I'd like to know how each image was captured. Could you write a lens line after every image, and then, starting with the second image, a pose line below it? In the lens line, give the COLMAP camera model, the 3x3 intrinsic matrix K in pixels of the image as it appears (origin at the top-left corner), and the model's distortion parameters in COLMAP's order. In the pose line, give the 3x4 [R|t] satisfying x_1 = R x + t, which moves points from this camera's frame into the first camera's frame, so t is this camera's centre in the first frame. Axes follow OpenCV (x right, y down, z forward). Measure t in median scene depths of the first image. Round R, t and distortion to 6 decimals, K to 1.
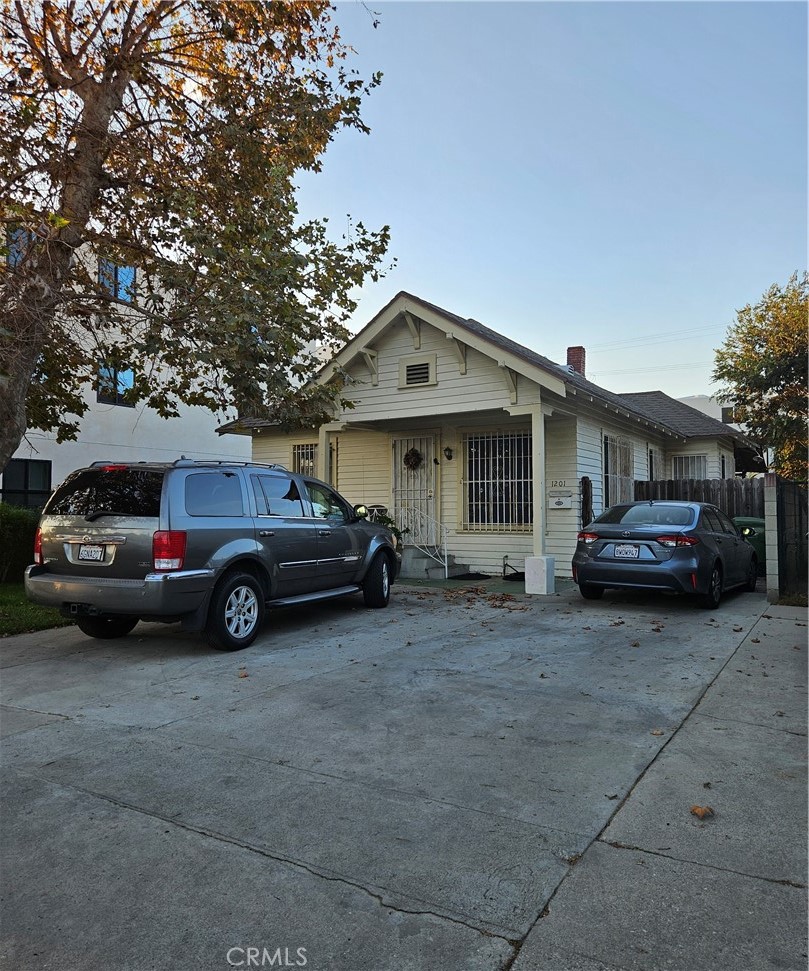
lens RADIAL K [[719.1, 0, 405.0], [0, 719.1, 487.0], [0, 0, 1]] dist [0.047228, -0.014158]
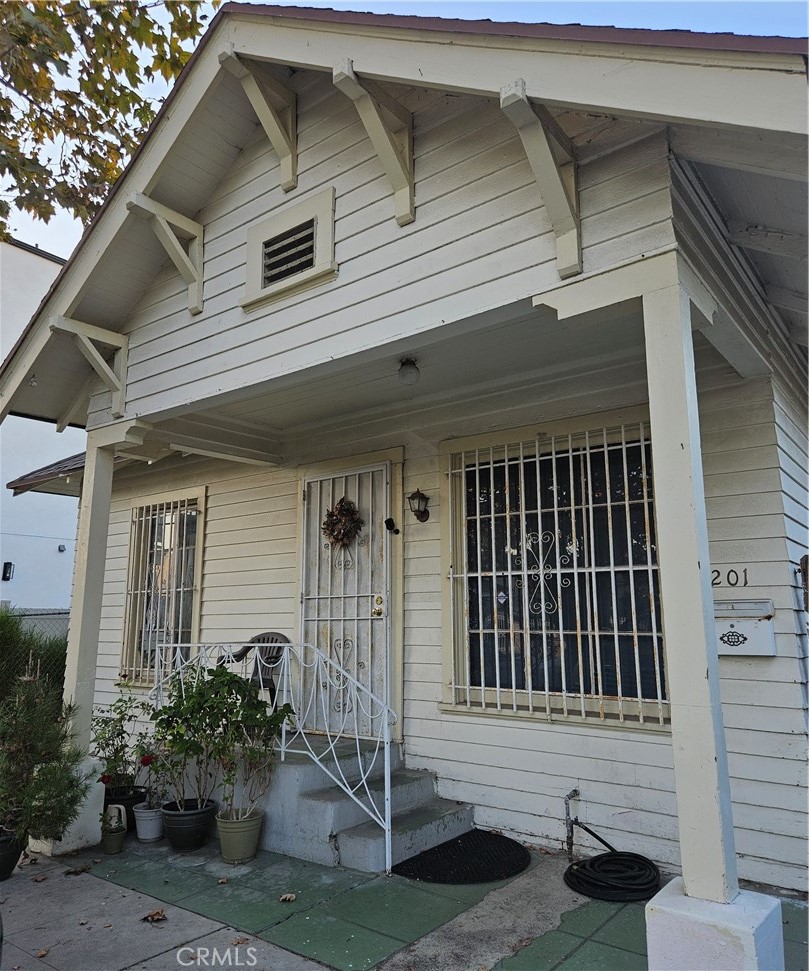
lens RADIAL K [[719.1, 0, 400.9], [0, 719.1, 484.7], [0, 0, 1]] dist [0.047228, -0.014158]
pose [[0.993999, -0.019556, -0.107629, 0.095823], [0.003074, 0.988495, -0.151222, 0.003255], [0.109348, 0.149984, 0.982623, 0.610512]]
